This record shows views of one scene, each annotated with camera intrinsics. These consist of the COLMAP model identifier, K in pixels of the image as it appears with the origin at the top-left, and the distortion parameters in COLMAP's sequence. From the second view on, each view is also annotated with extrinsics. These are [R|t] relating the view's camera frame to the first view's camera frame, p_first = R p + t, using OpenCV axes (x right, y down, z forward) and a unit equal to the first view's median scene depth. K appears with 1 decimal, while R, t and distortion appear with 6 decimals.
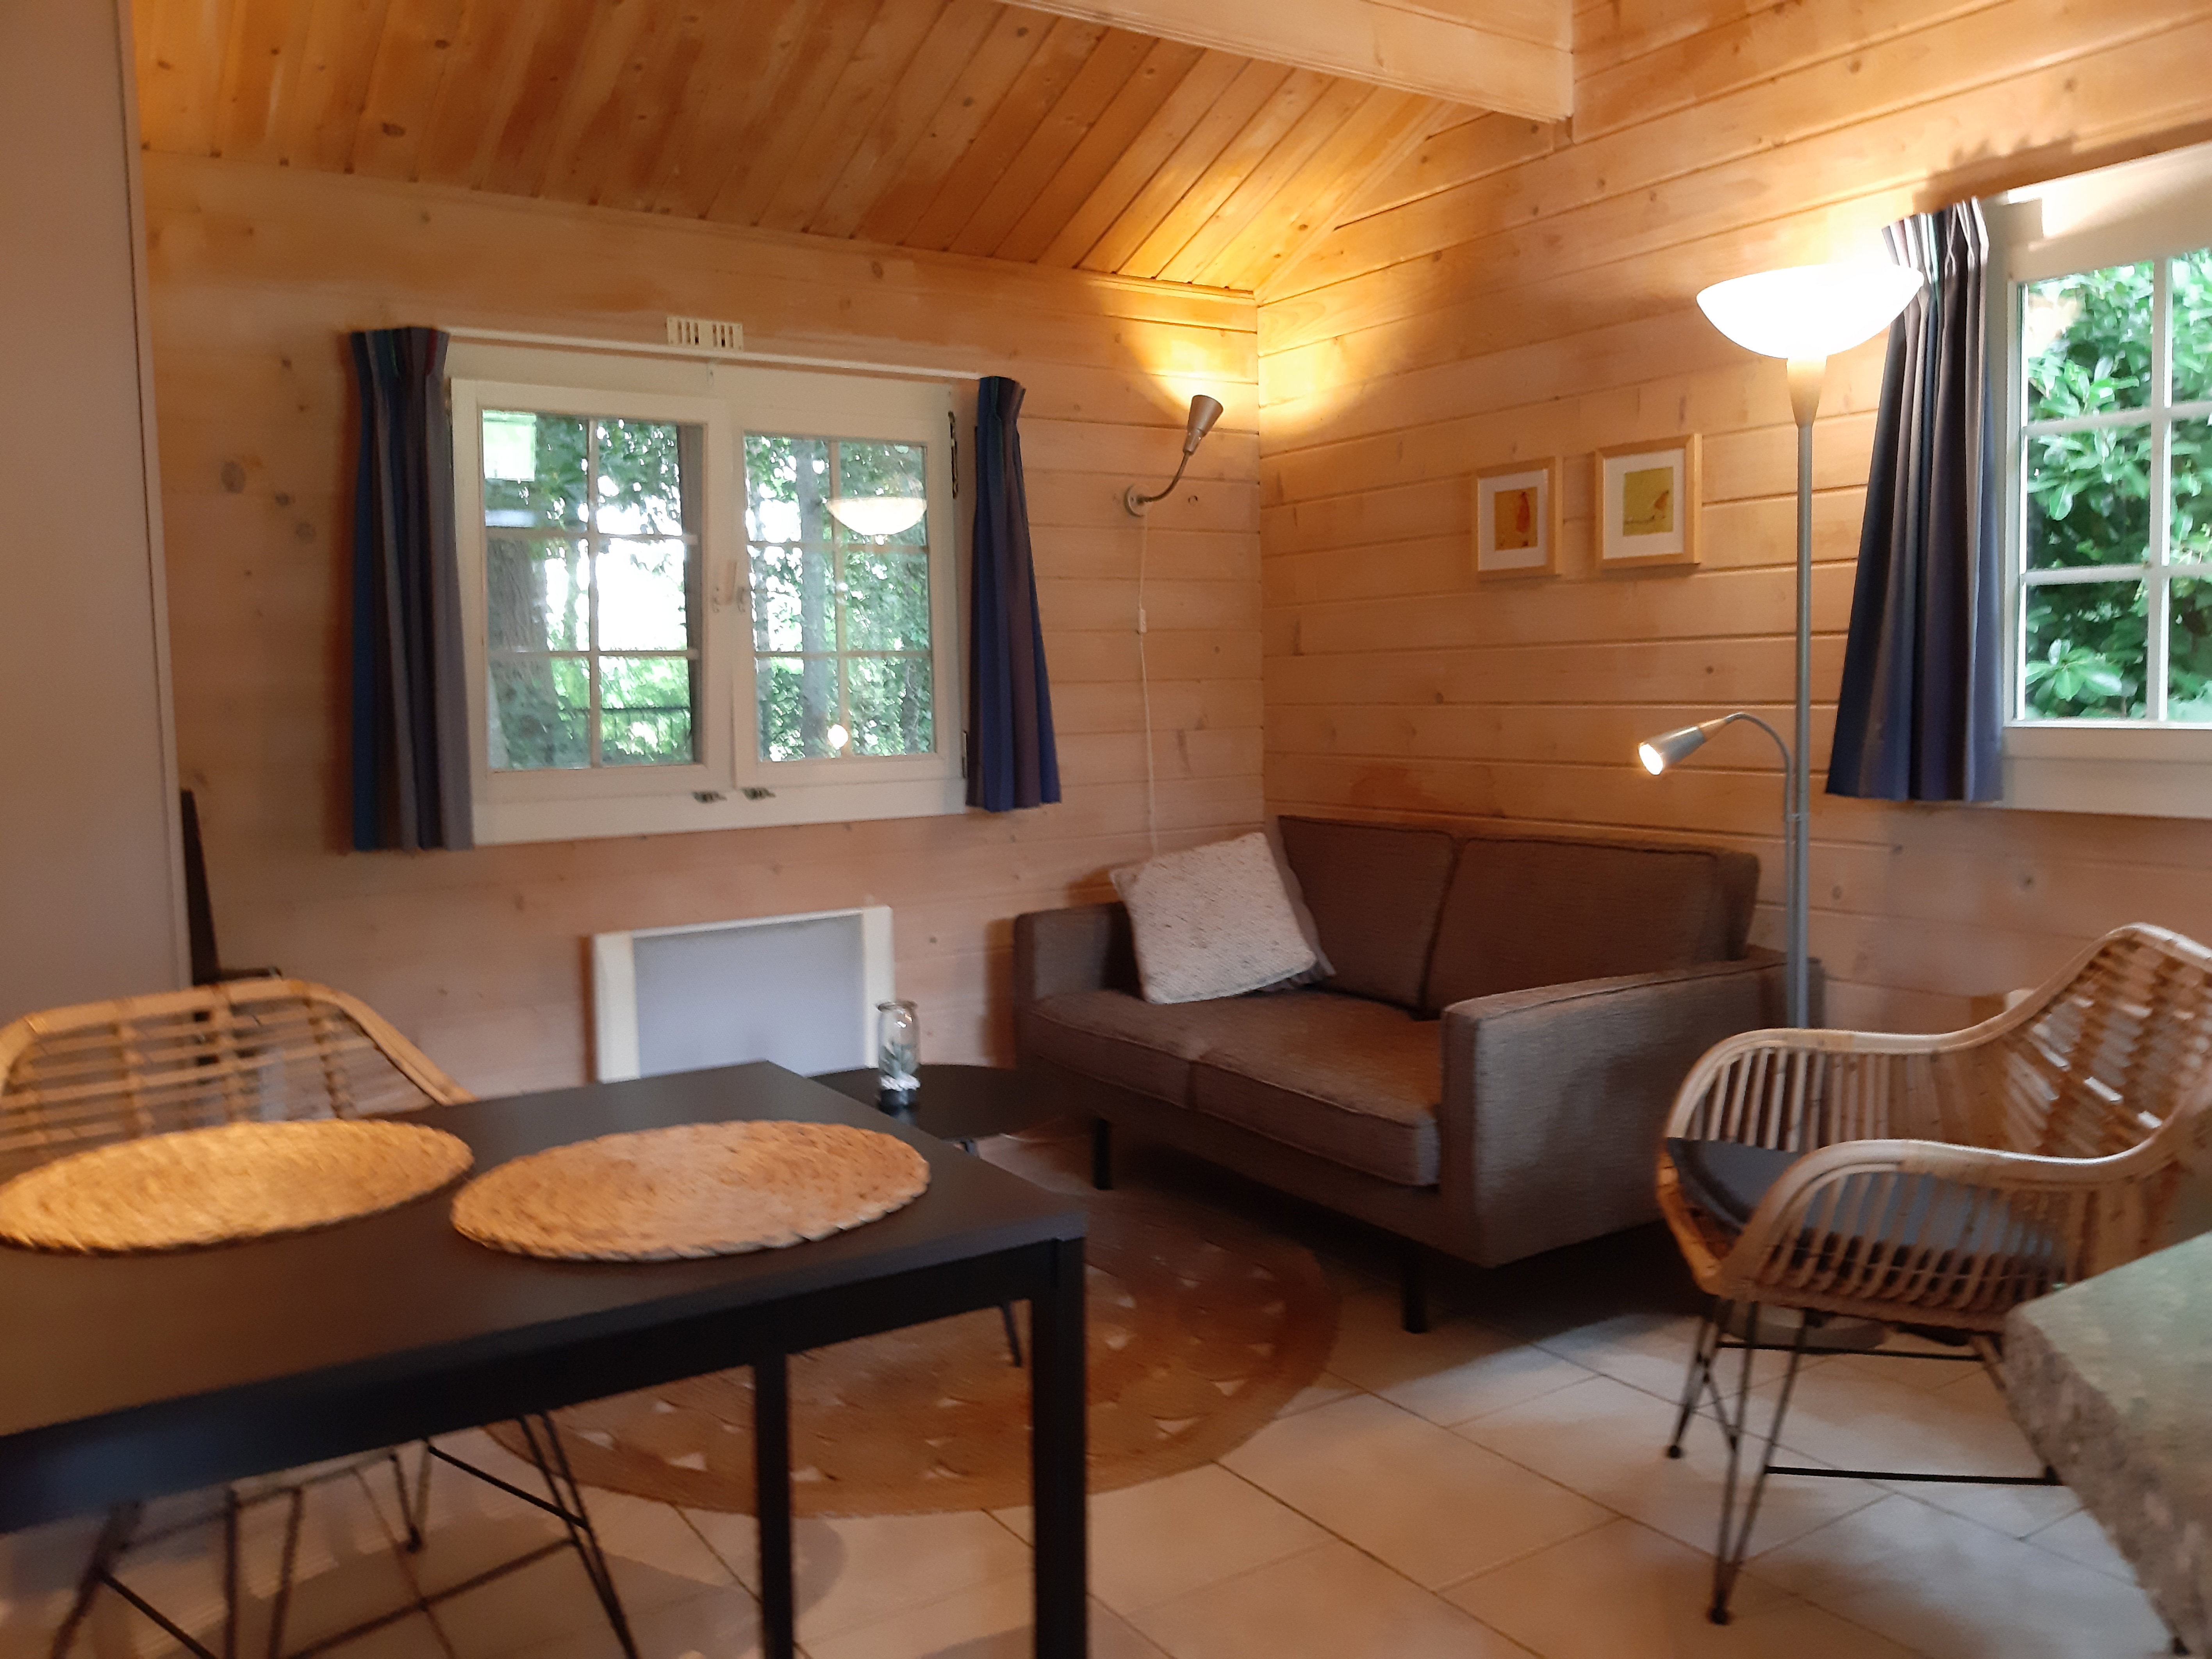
lens RADIAL K [[1739.4, 0, 1106.0], [0, 1739.4, 829.5], [0, 0, 1]] dist [0.080643, -0.148057]
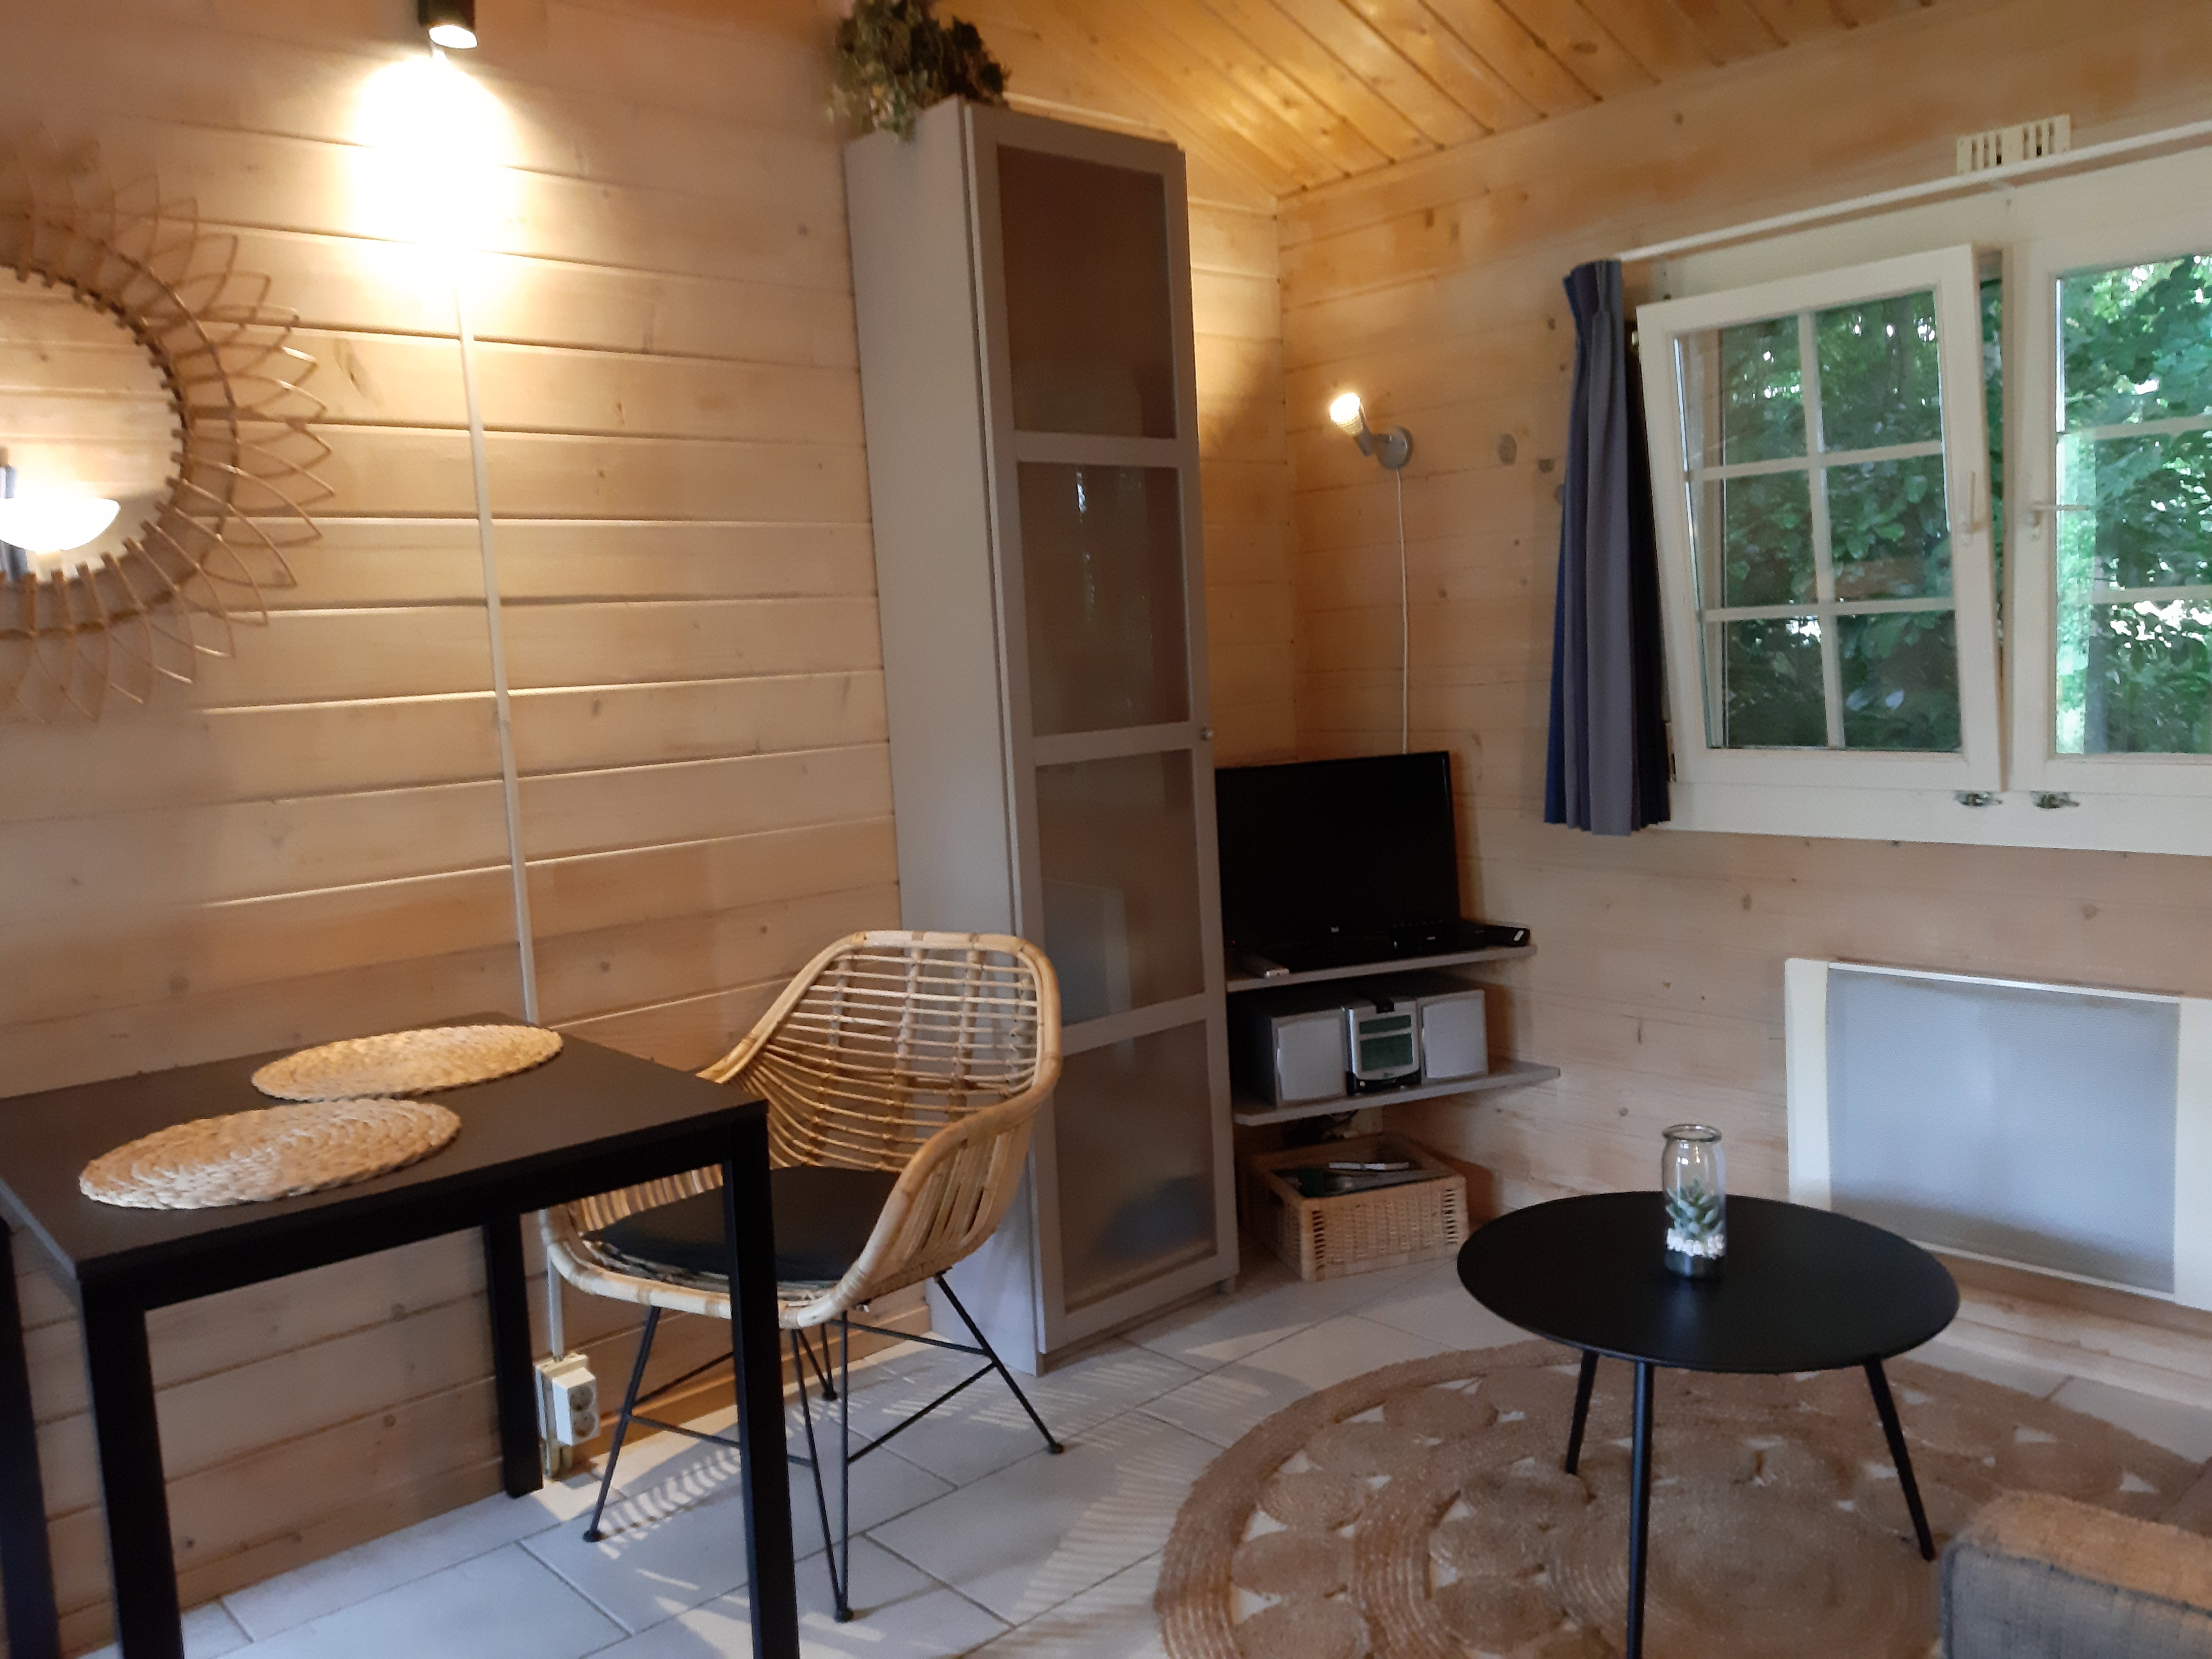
lens RADIAL K [[1739.4, 0, 1106.0], [0, 1739.4, 829.5], [0, 0, 1]] dist [0.080643, -0.148057]
pose [[0.164630, 0.120035, -0.979024, 0.460359], [-0.033197, 0.992679, 0.116127, -0.085105], [0.985797, 0.013383, 0.167410, 0.560285]]
